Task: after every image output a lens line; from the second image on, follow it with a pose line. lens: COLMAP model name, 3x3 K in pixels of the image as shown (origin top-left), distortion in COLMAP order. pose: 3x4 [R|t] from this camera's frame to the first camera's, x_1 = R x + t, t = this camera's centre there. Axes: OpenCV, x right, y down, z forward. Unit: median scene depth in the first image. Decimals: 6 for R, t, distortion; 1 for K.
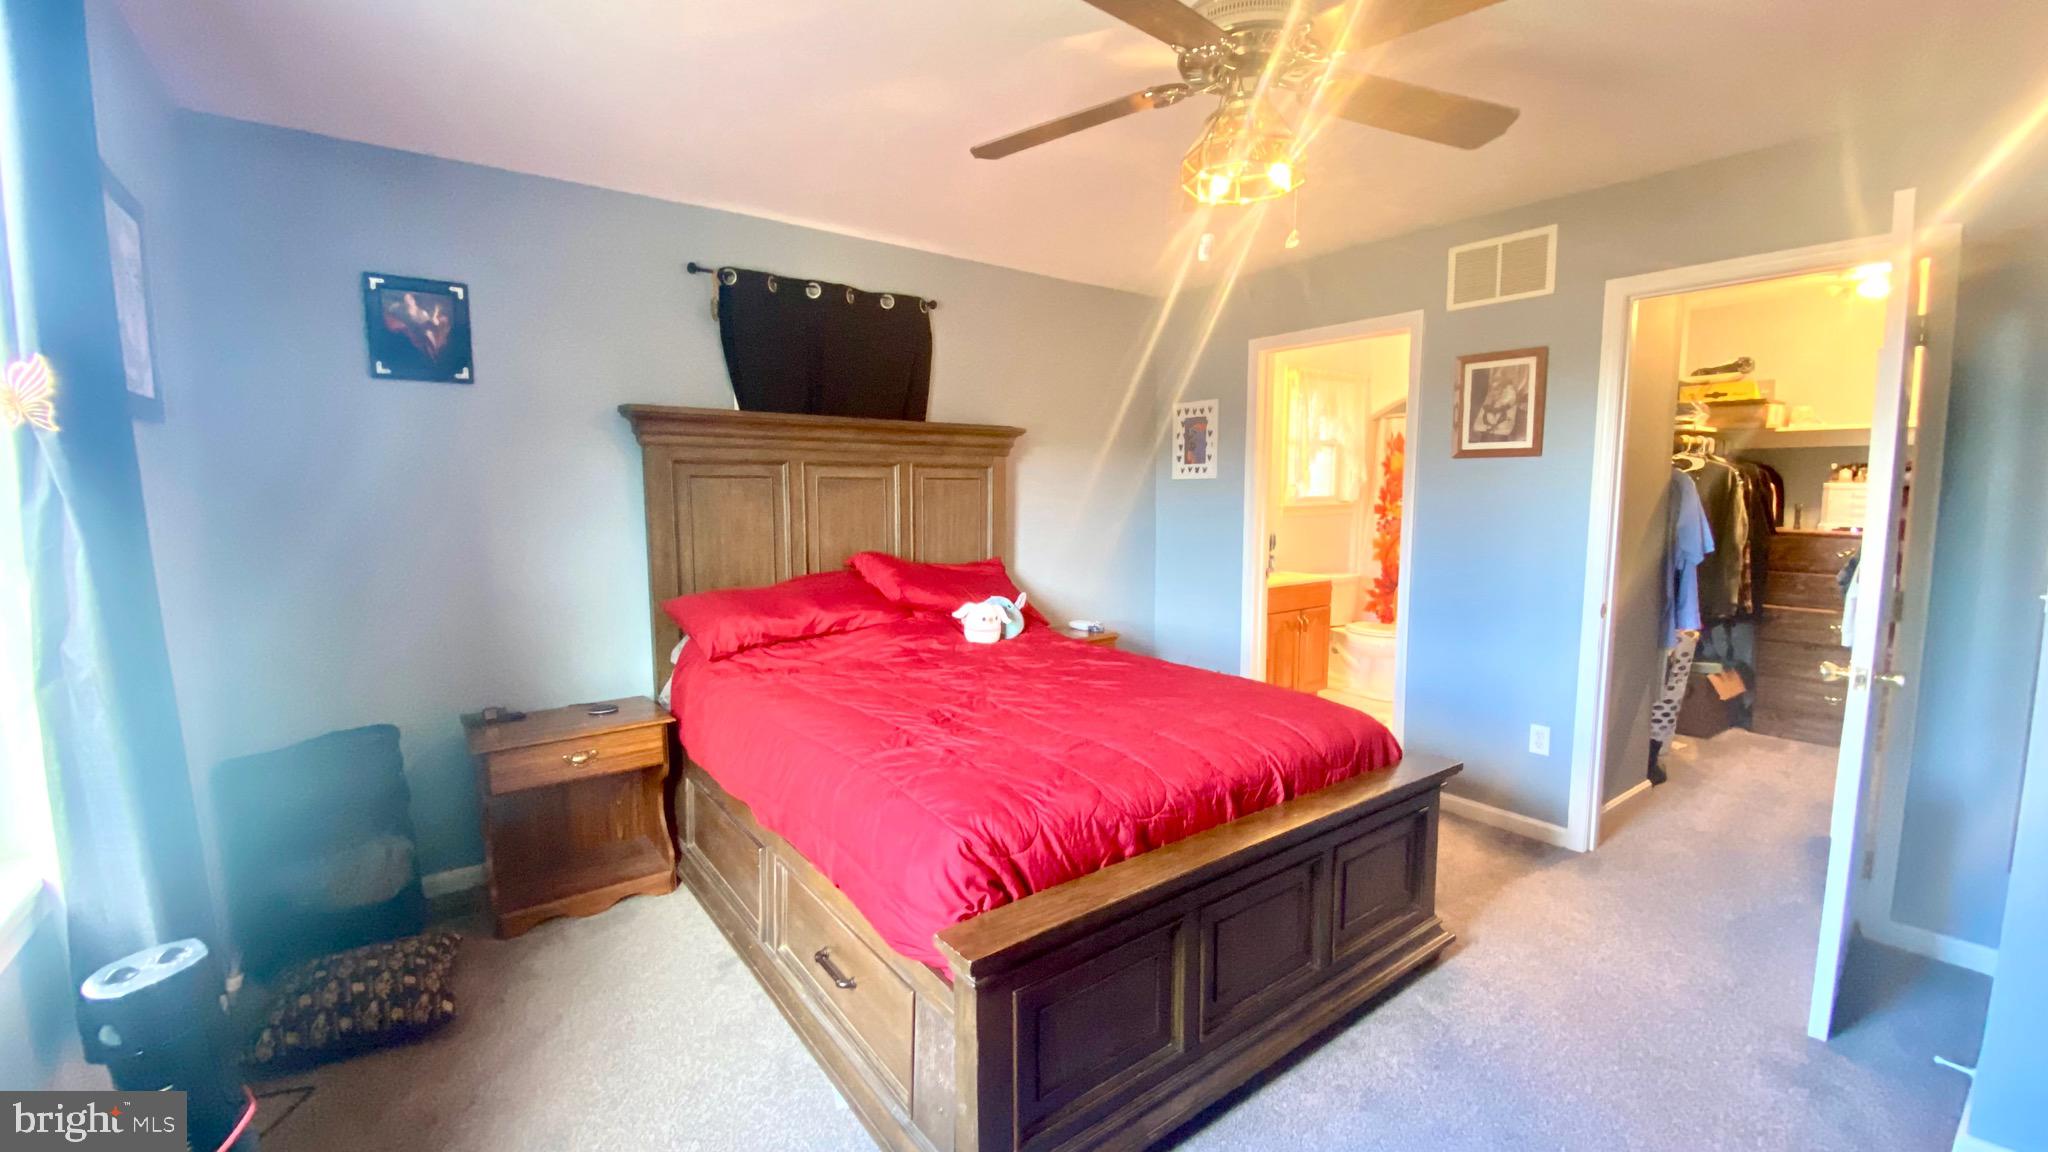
lens RADIAL K [[835.1, 0, 1023.4], [0, 835.1, 575.7], [0, 0, 1]] dist [0.005968, -0.011883]
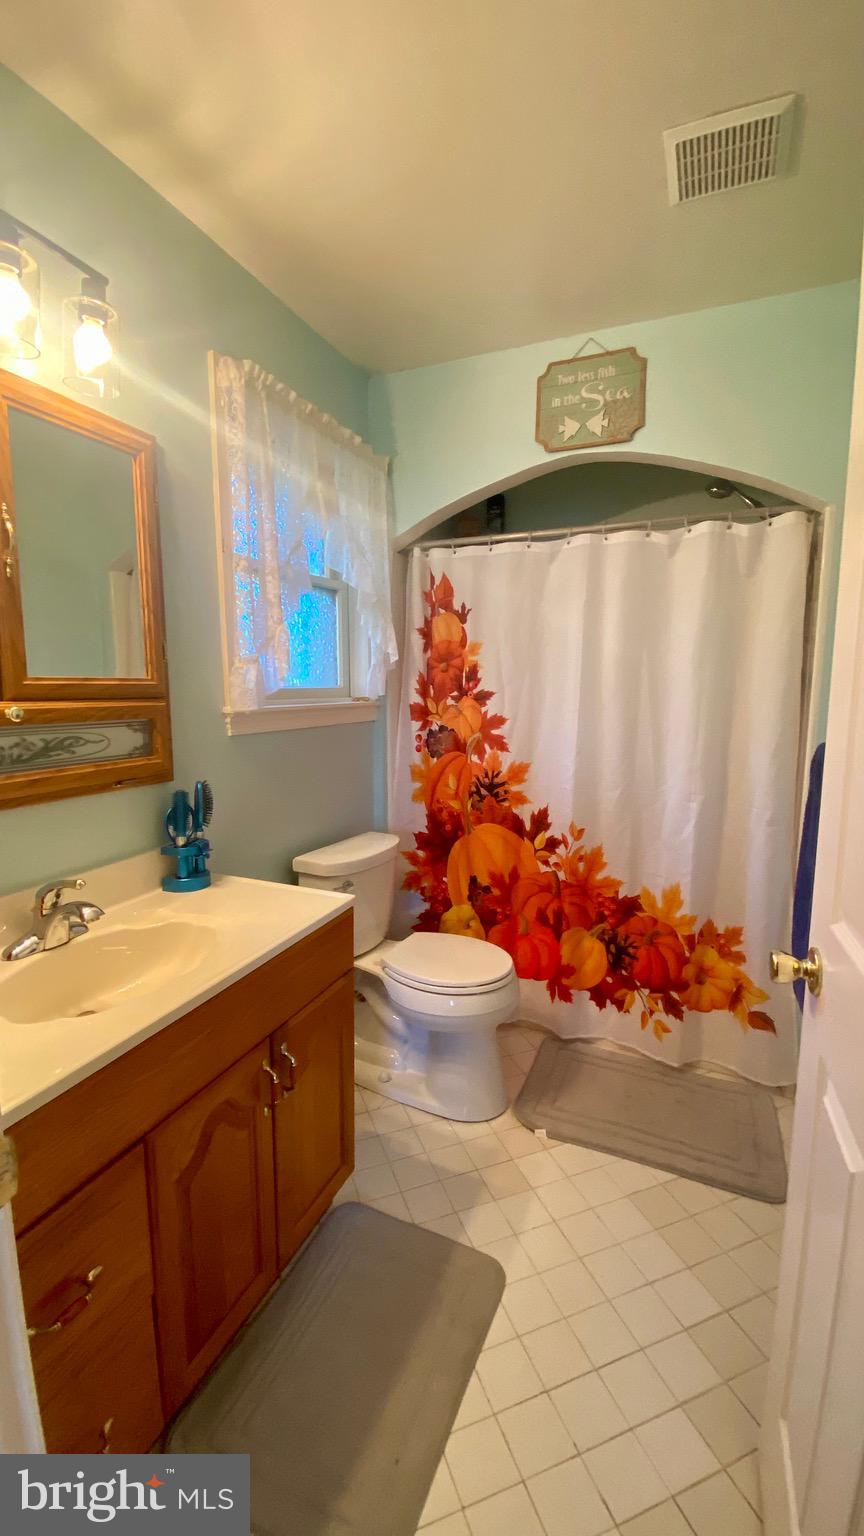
lens RADIAL K [[626.3, 0, 433.1], [0, 626.3, 767.8], [0, 0, 1]] dist [0.005968, -0.011883]
pose [[0.873015, -0.070541, 0.482565, 0.228101], [0.047468, 0.997076, 0.059877, -0.067110], [-0.485378, -0.029367, 0.873811, 0.625017]]
